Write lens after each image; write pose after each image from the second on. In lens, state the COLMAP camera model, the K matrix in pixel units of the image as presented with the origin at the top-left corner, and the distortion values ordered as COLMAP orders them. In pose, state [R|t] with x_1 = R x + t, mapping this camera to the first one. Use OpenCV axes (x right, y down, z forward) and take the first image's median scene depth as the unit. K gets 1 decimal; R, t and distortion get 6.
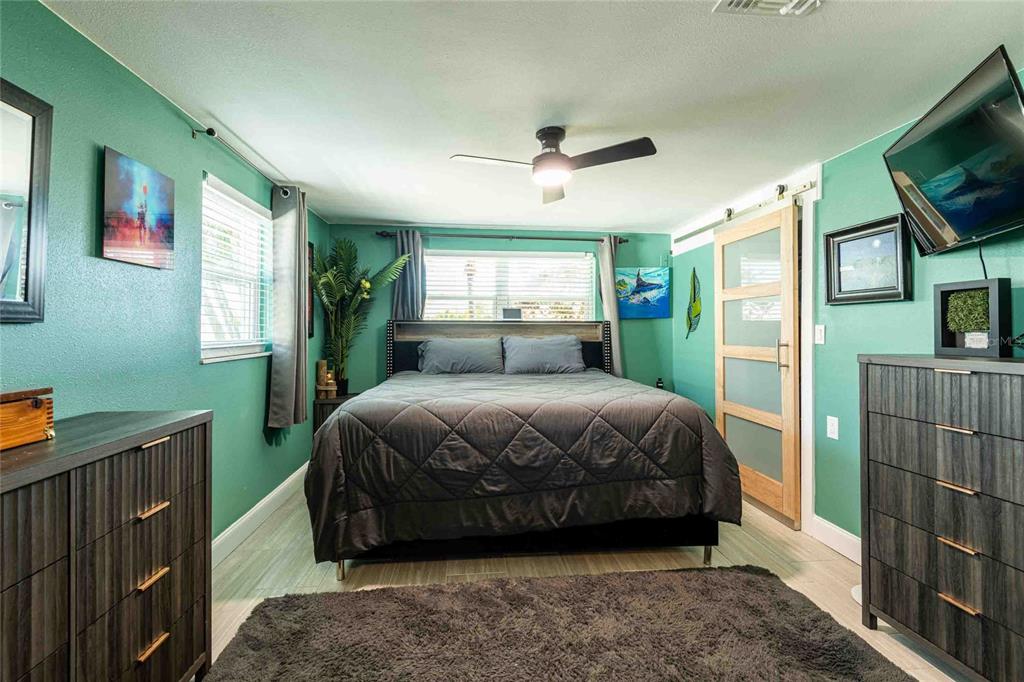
lens RADIAL K [[480.9, 0, 514.8], [0, 480.9, 320.8], [0, 0, 1]] dist [0.025334, -0.000498]
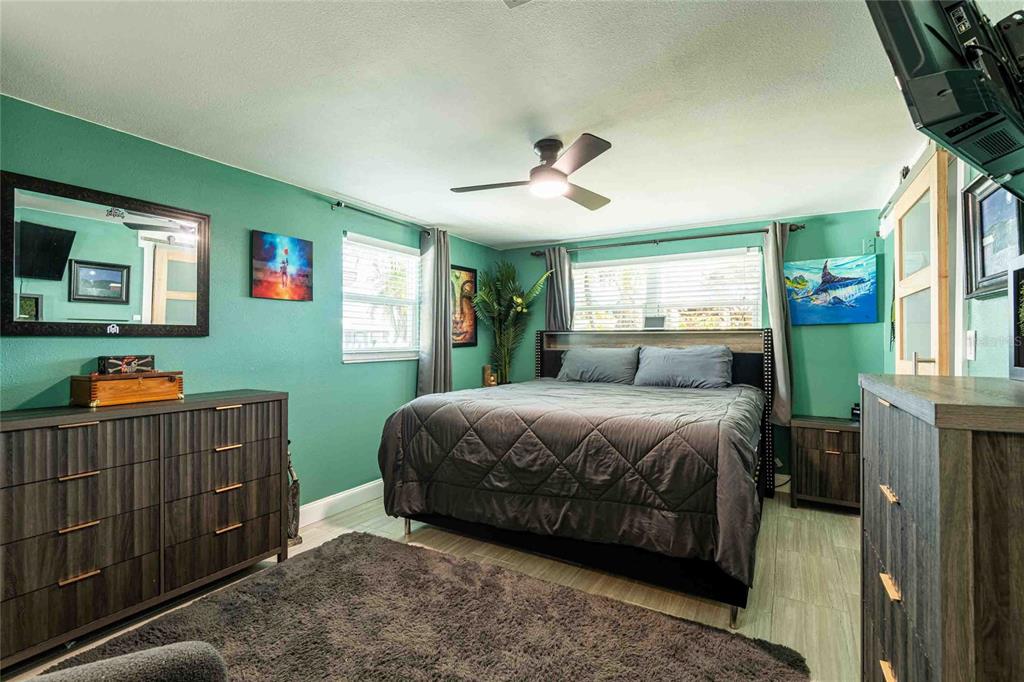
lens RADIAL K [[478.0, 0, 517.5], [0, 478.0, 335.5], [0, 0, 1]] dist [0.045175, -0.022870]
pose [[0.806297, -0.007661, -0.591461, 0.617577], [0.013785, 0.999888, 0.005840, 0.003525], [0.591350, -0.012862, 0.806312, 0.144561]]
